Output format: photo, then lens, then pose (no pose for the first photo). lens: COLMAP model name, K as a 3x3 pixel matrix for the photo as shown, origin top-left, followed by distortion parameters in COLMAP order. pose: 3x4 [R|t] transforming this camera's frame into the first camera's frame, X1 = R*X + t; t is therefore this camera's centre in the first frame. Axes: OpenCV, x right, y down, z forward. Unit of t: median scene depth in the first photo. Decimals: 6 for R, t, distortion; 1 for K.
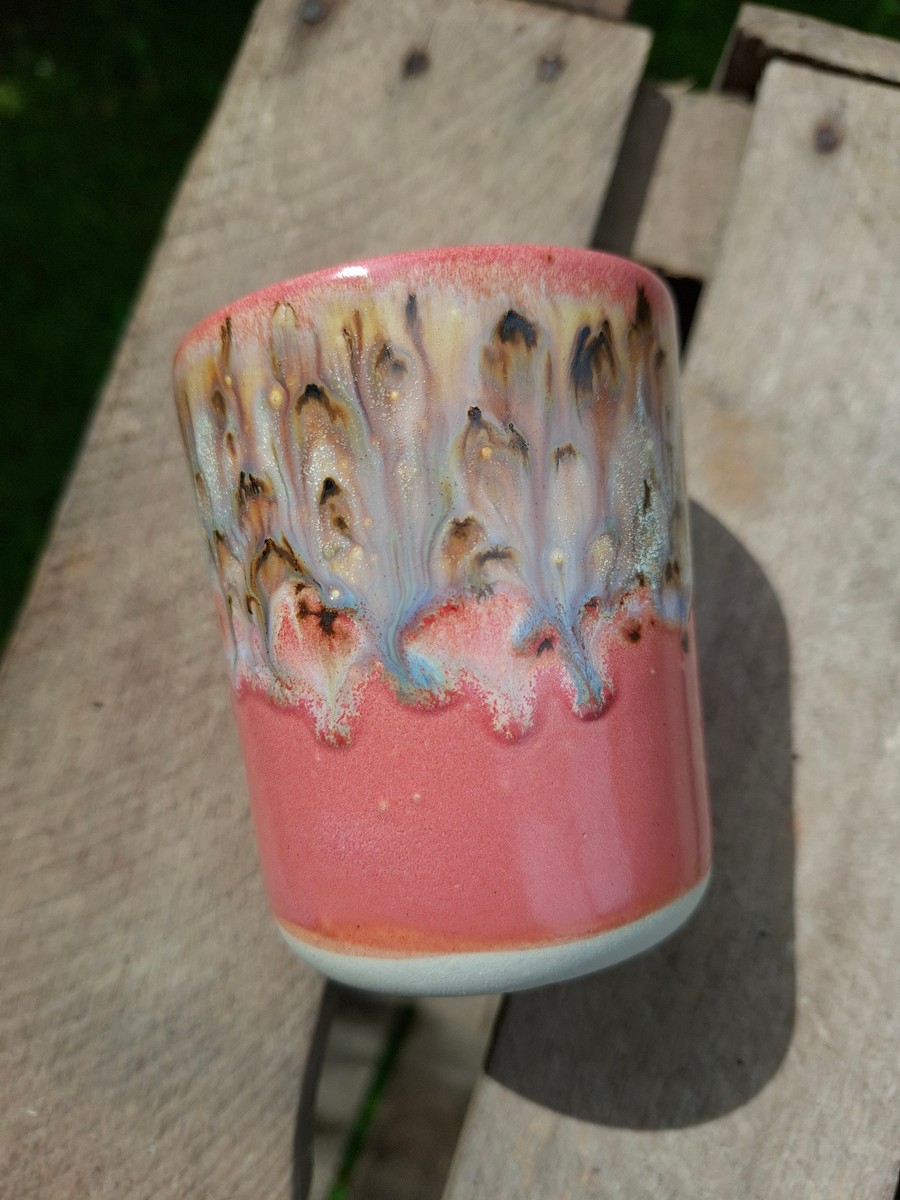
lens RADIAL K [[870.0, 0, 448.8], [0, 870.0, 612.2], [0, 0, 1]] dist [-0.031084, -0.011337]
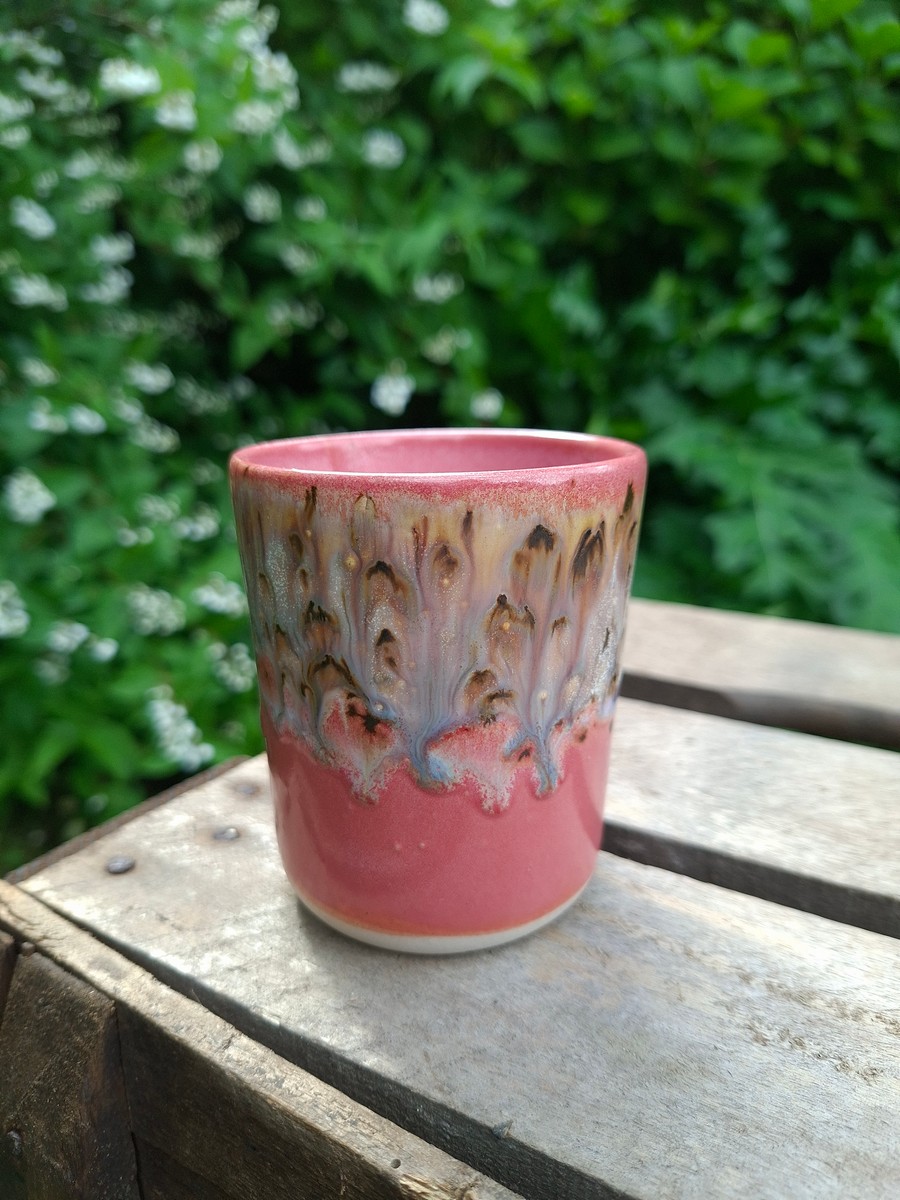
lens RADIAL K [[870.0, 0, 444.0], [0, 870.0, 598.6], [0, 0, 1]] dist [-0.031084, -0.011337]
pose [[0.981833, 0.086572, 0.168844, -0.280843], [-0.125791, 0.963178, 0.237624, -0.528189], [-0.142055, -0.254547, 0.956570, -0.273392]]
